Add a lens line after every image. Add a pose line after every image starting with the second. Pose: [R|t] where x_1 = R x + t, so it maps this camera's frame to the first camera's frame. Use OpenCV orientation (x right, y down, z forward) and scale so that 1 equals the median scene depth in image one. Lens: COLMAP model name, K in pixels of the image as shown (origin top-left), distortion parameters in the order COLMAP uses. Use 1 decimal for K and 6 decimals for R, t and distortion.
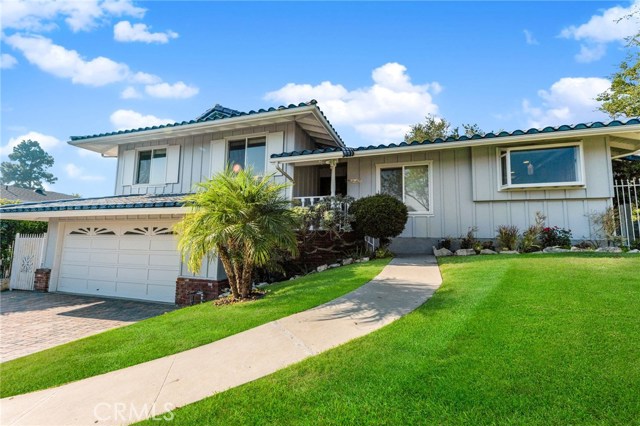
lens RADIAL K [[267.7, 0, 315.9], [0, 267.7, 214.5], [0, 0, 1]] dist [0.020599, -0.003294]
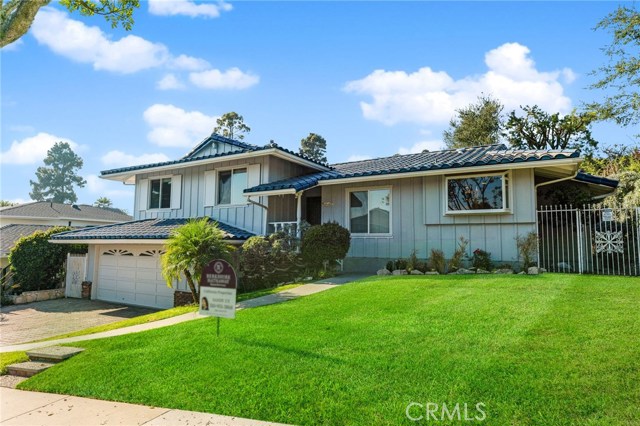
lens RADIAL K [[373.1, 0, 320.0], [0, 373.1, 213.0], [0, 0, 1]] dist [-0.018761, -0.000172]
pose [[0.980421, -0.025351, -0.195275, 0.431444], [0.027573, 0.999582, 0.008670, -0.109915], [0.194974, -0.013884, 0.980710, -0.498562]]
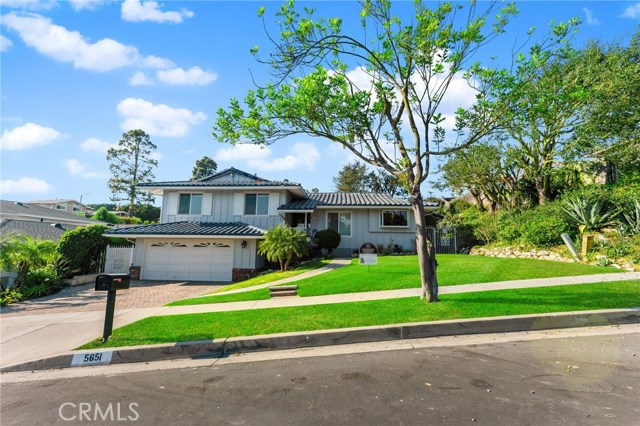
lens RADIAL K [[288.2, 0, 320.0], [0, 288.2, 213.0], [0, 0, 1]] dist [0.001739, 0.000232]
pose [[0.965393, 0.032268, 0.258796, -0.373236], [-0.026542, 0.999320, -0.025592, -0.120270], [-0.259446, 0.017837, 0.965593, -1.052991]]
